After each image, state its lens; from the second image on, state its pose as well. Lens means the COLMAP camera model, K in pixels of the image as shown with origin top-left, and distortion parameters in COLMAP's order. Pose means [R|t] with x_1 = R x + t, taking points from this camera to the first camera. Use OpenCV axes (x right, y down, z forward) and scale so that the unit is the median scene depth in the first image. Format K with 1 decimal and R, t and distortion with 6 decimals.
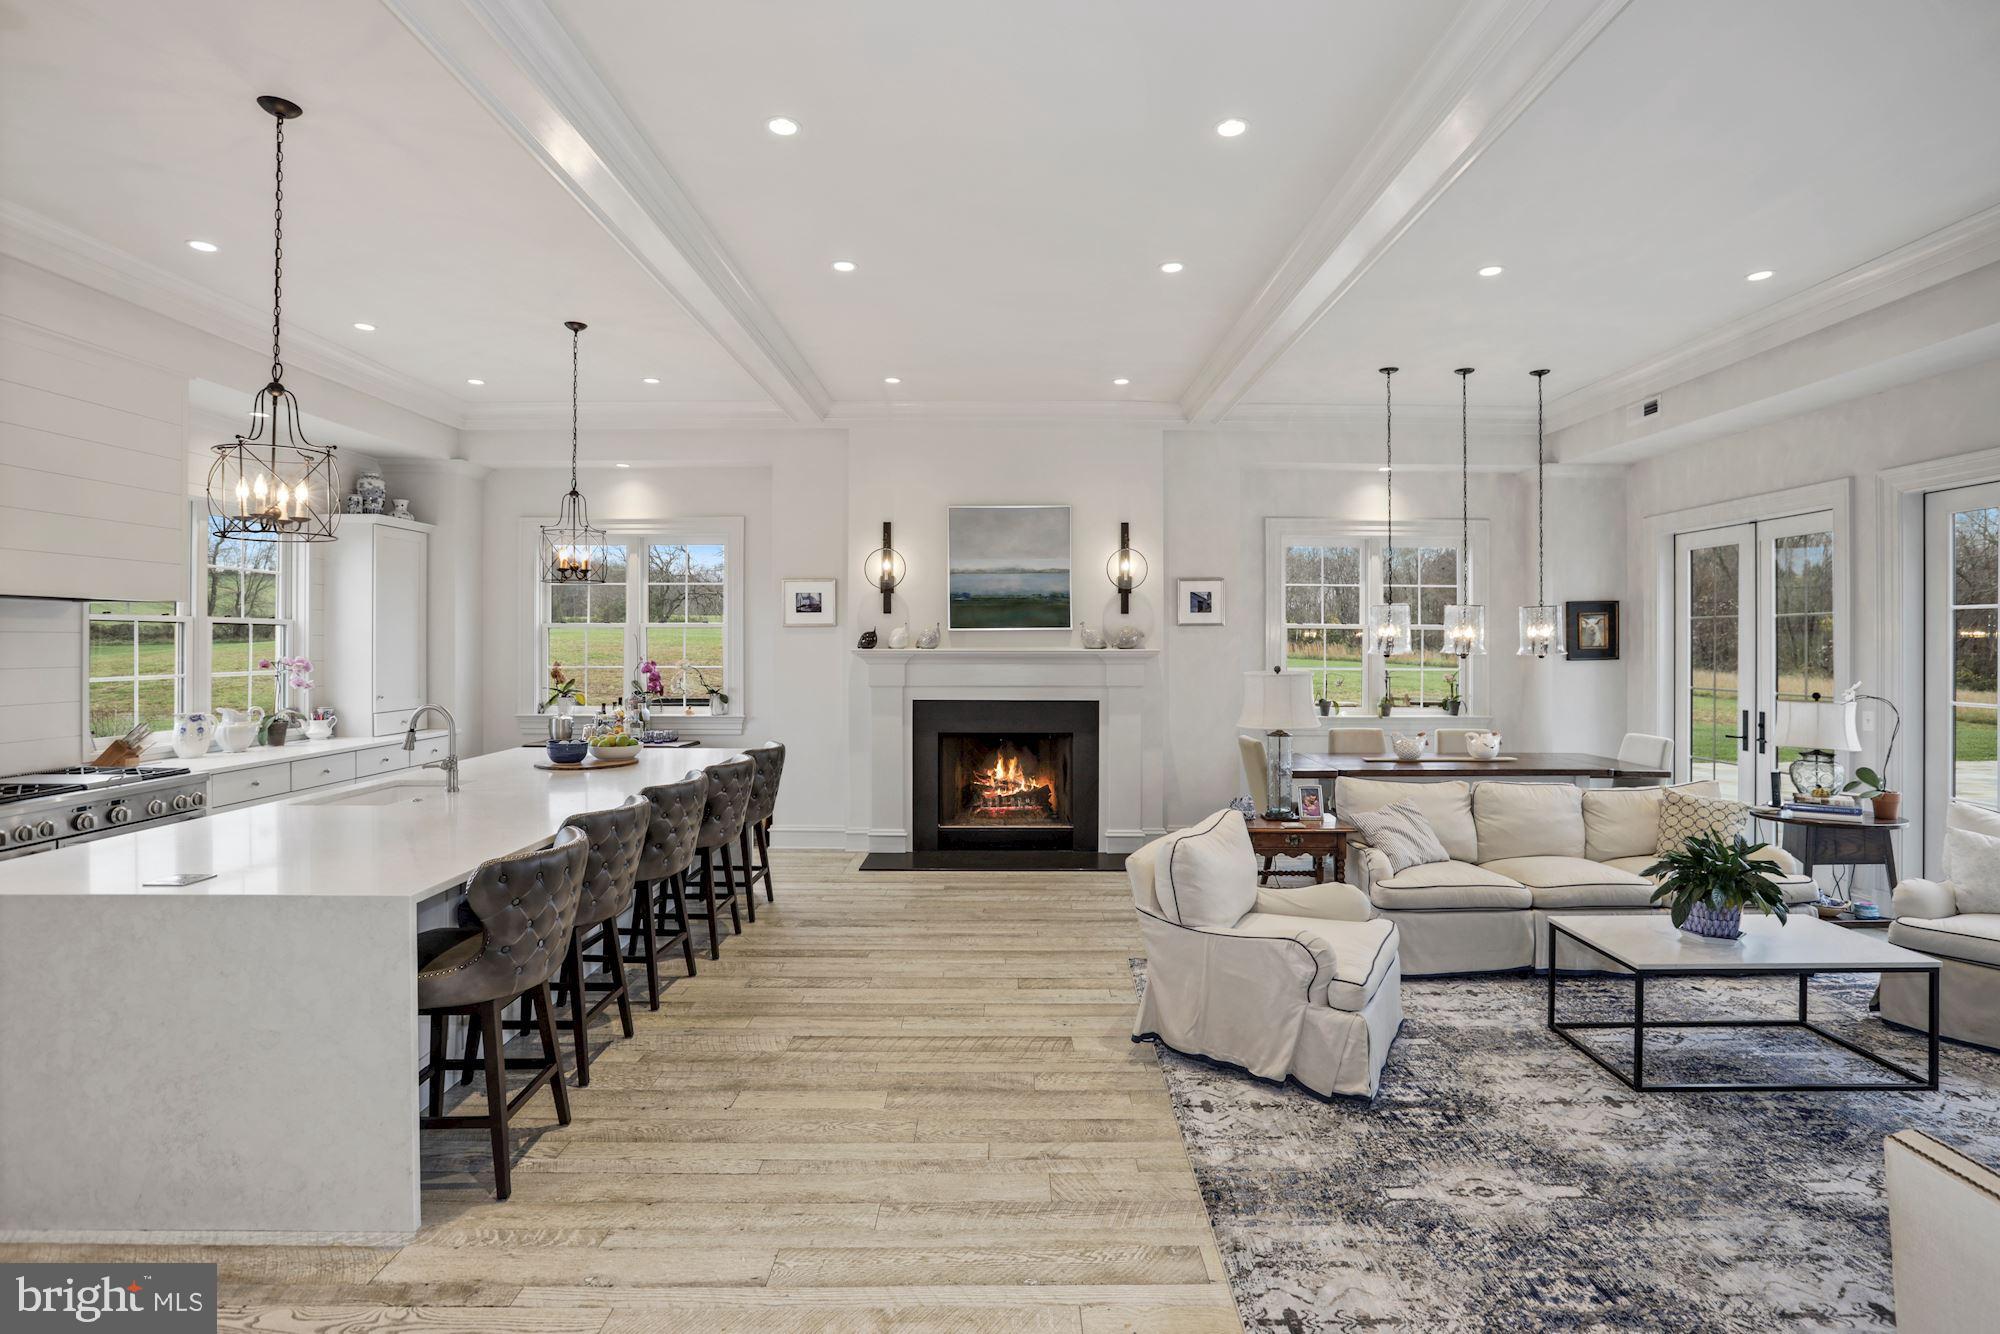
lens RADIAL K [[956.7, 0, 1015.4], [0, 956.7, 646.9], [0, 0, 1]] dist [-0.055088, 0.023204]
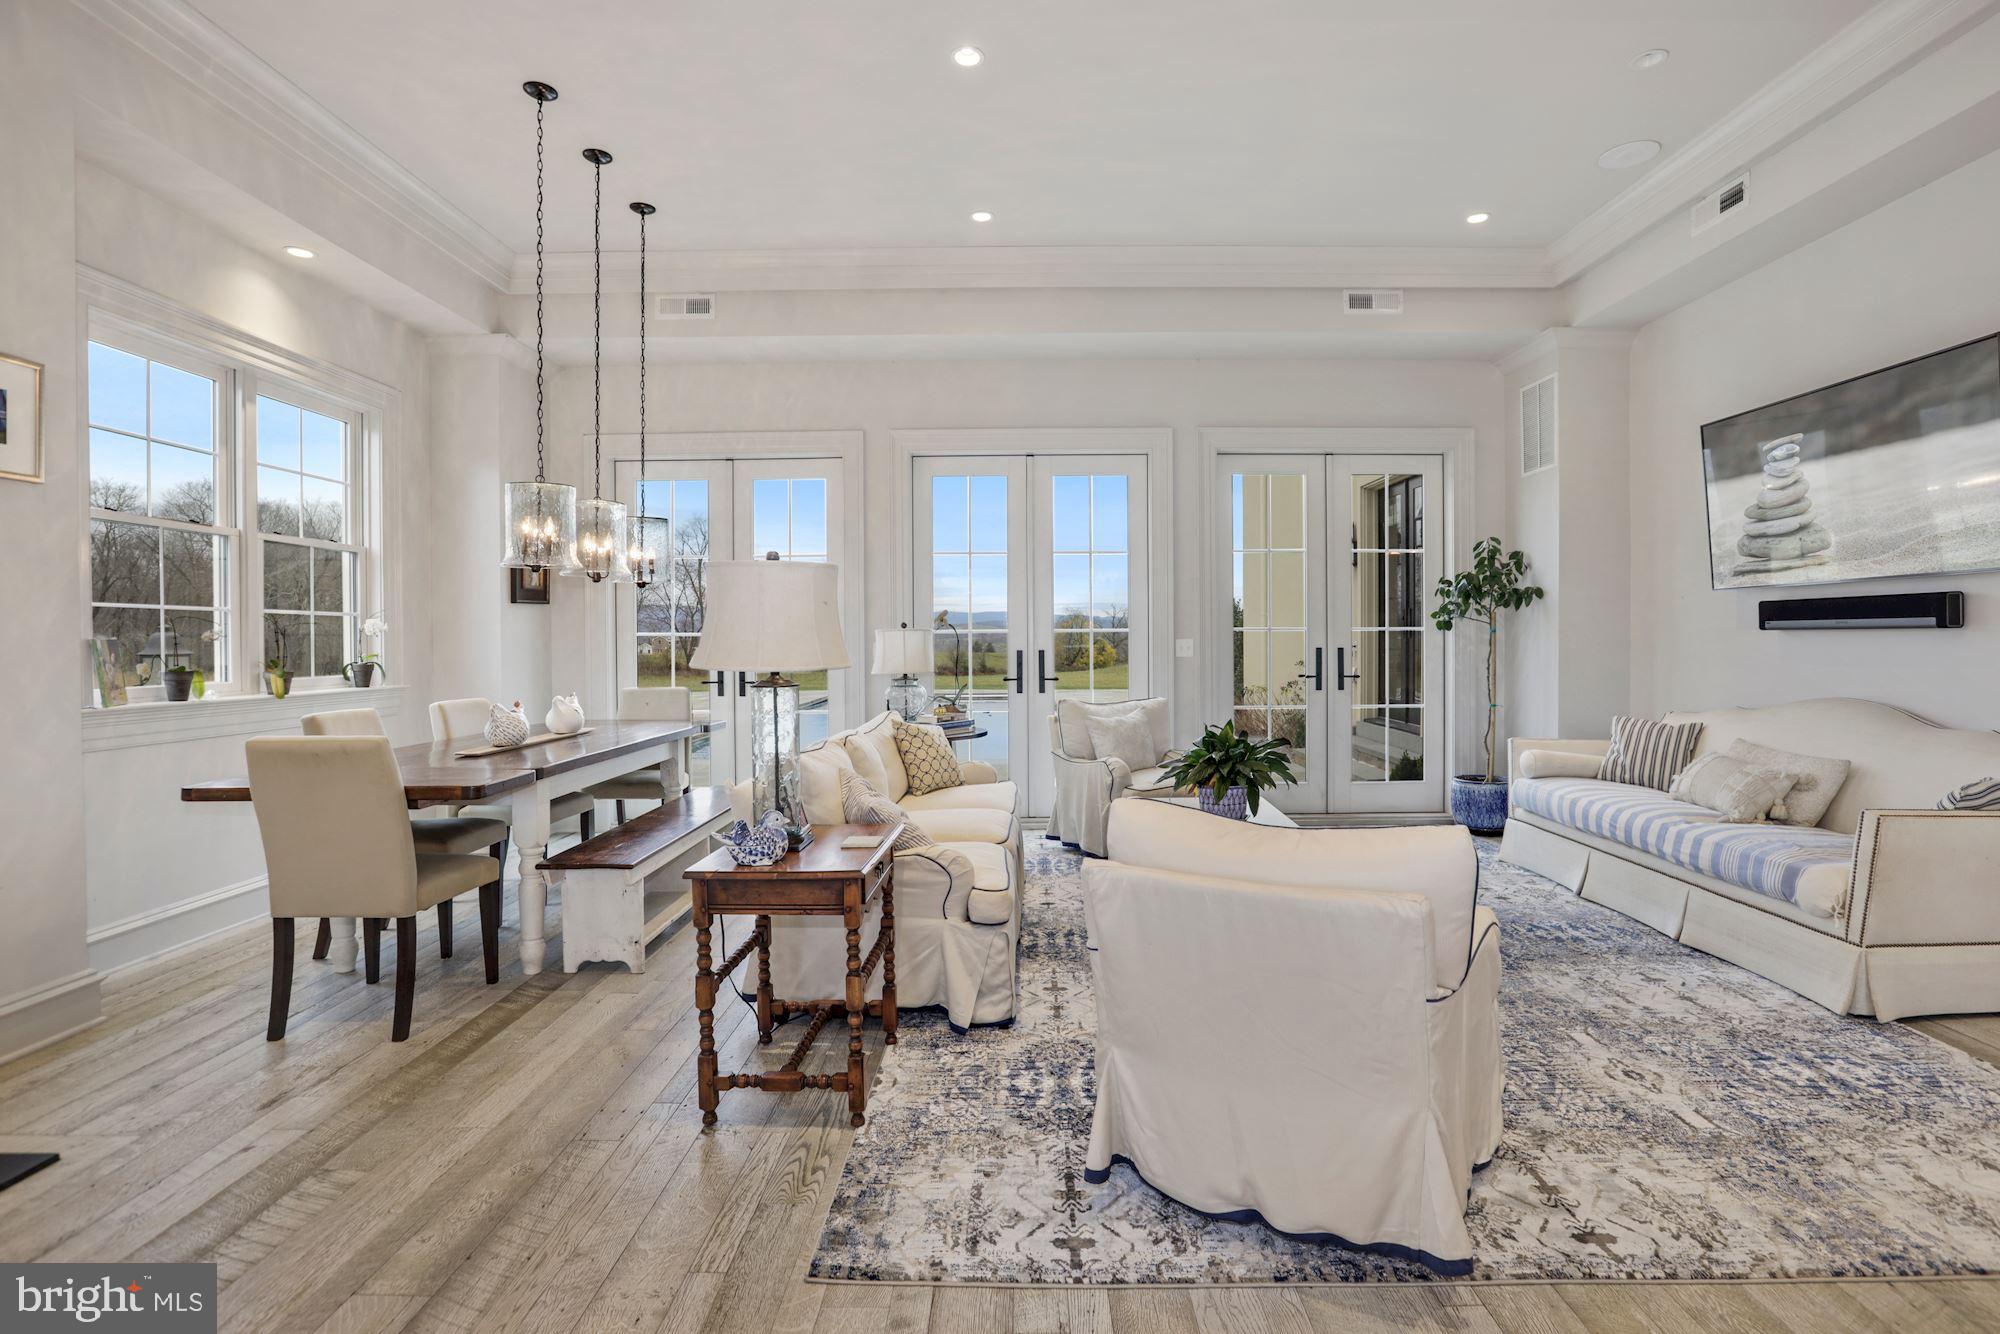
lens RADIAL K [[945.1, 0, 1018.8], [0, 945.1, 652.1], [0, 0, 1]] dist [-0.052309, 0.022887]
pose [[0.005962, -0.016095, 0.999853, -0.218721], [0.010065, 0.999821, 0.016035, 0.062175], [-0.999932, 0.009968, 0.006123, 0.799246]]
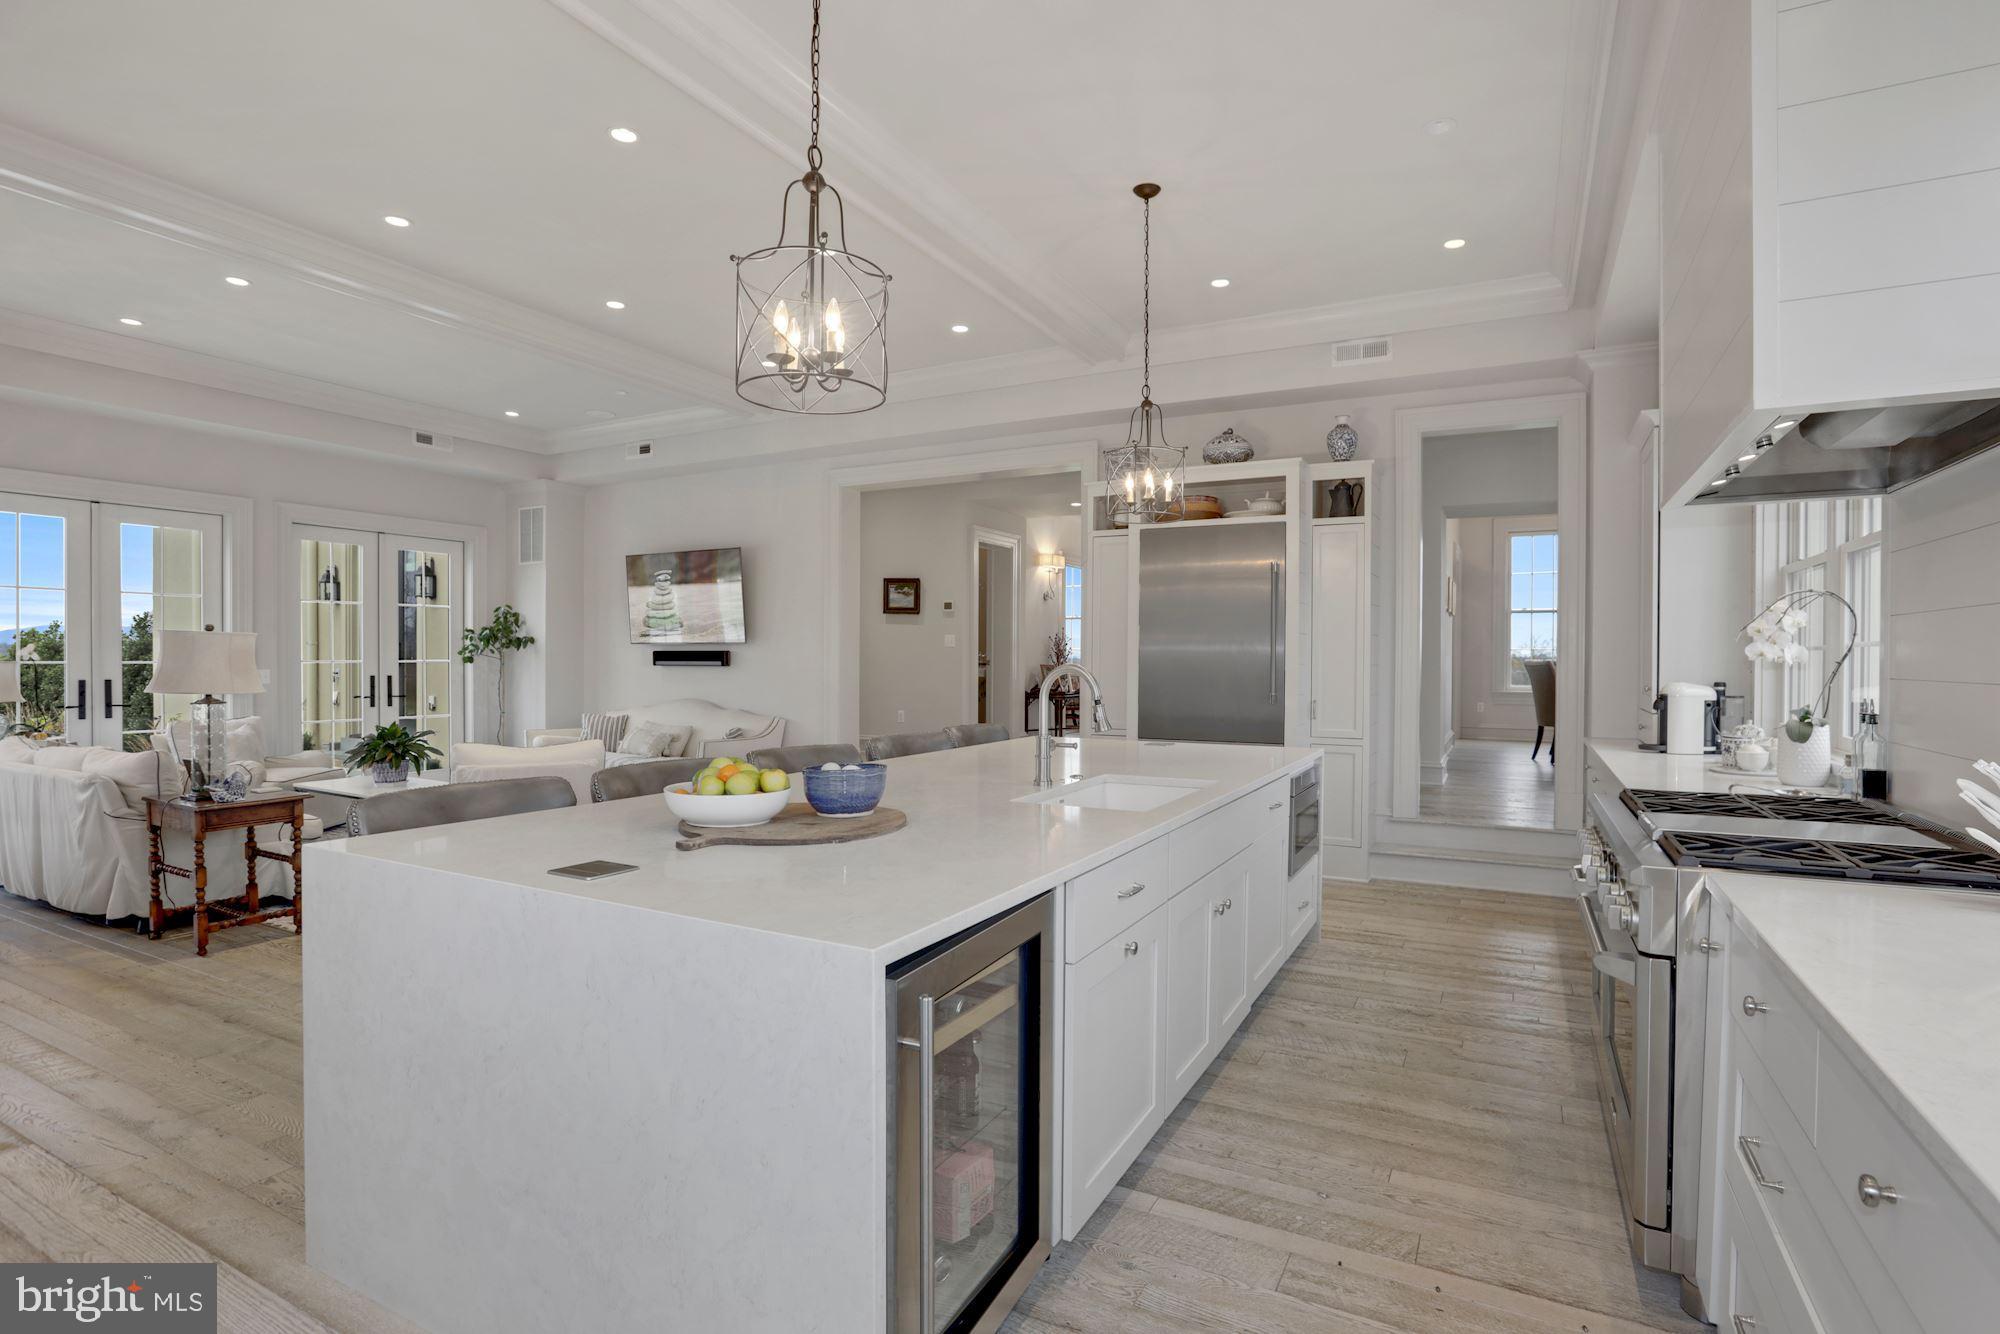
lens RADIAL K [[961.8, 0, 1022.7], [0, 961.8, 670.8], [0, 0, 1]] dist [-0.054163, 0.023162]
pose [[-0.884178, -0.010607, 0.467030, -0.731794], [-0.003449, 0.999863, 0.016178, 0.042767], [-0.467138, 0.012694, -0.884093, 1.306073]]
